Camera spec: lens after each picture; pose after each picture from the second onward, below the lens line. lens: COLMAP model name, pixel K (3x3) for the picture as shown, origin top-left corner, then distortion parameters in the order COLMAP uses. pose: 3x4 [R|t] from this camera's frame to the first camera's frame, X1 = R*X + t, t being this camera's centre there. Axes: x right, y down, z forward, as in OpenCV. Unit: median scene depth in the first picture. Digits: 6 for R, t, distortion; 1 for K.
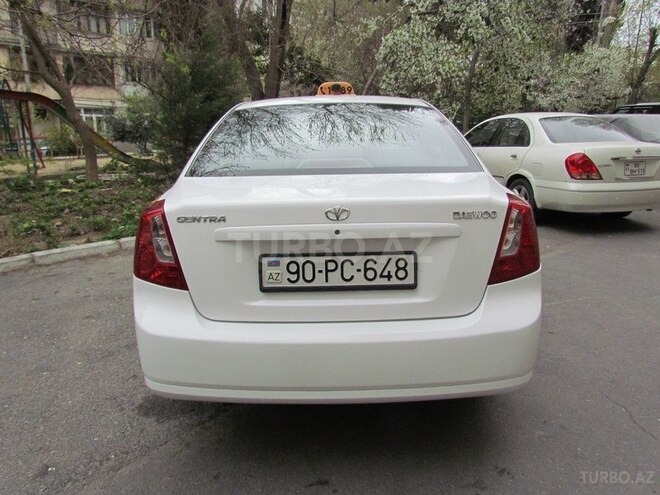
lens RADIAL K [[464.2, 0, 332.7], [0, 464.2, 249.4], [0, 0, 1]] dist [-0.024972, 0.006084]
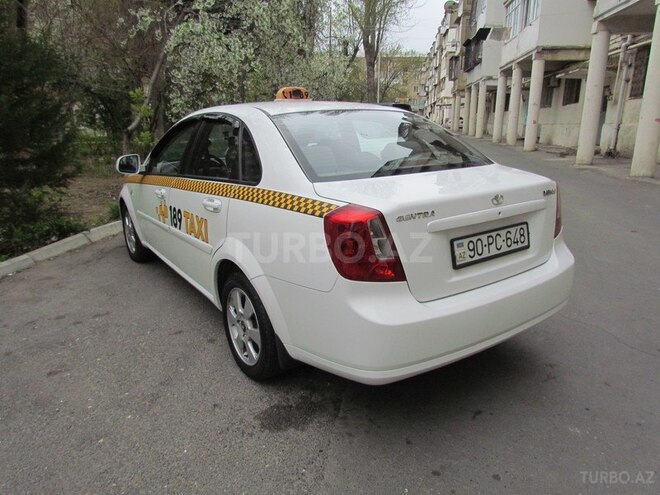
lens RADIAL K [[464.2, 0, 332.7], [0, 464.2, 249.4], [0, 0, 1]] dist [-0.024972, 0.006084]
pose [[0.825846, -0.150133, 0.543542, -1.043093], [0.144969, 0.988035, 0.052645, -0.069384], [-0.544942, 0.035320, 0.837729, 0.144688]]
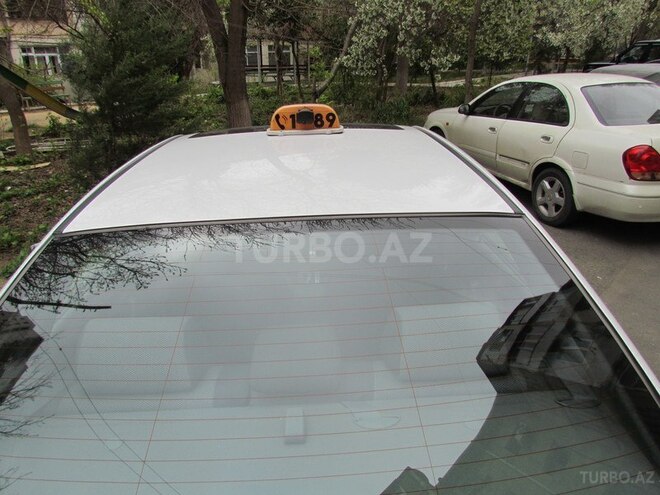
lens RADIAL K [[464.2, 0, 332.7], [0, 464.2, 249.4], [0, 0, 1]] dist [-0.024972, 0.006084]
pose [[0.999142, -0.028280, 0.030272, 0.034133], [0.023813, 0.990018, 0.138918, -0.511861], [-0.033898, -0.138078, 0.989841, 0.867096]]
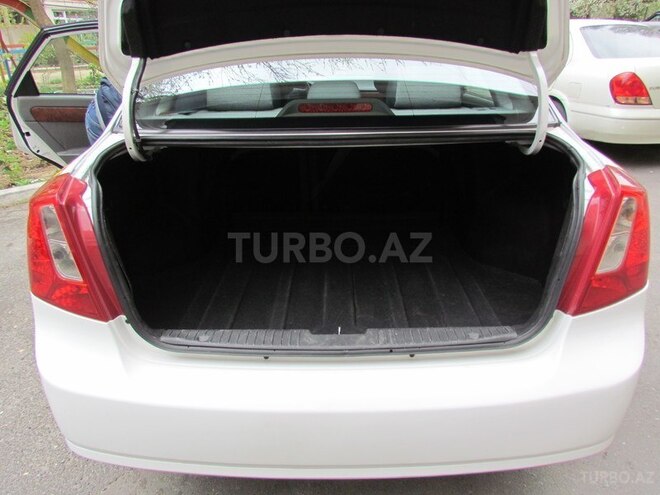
lens RADIAL K [[467.5, 0, 329.9], [0, 467.5, 240.6], [0, 0, 1]] dist [-0.014879, -0.001266]
pose [[0.999918, 0.007592, -0.010360, 0.005215], [-0.005811, 0.986736, 0.162228, -0.127766], [0.011455, -0.162155, 0.986699, 0.352724]]
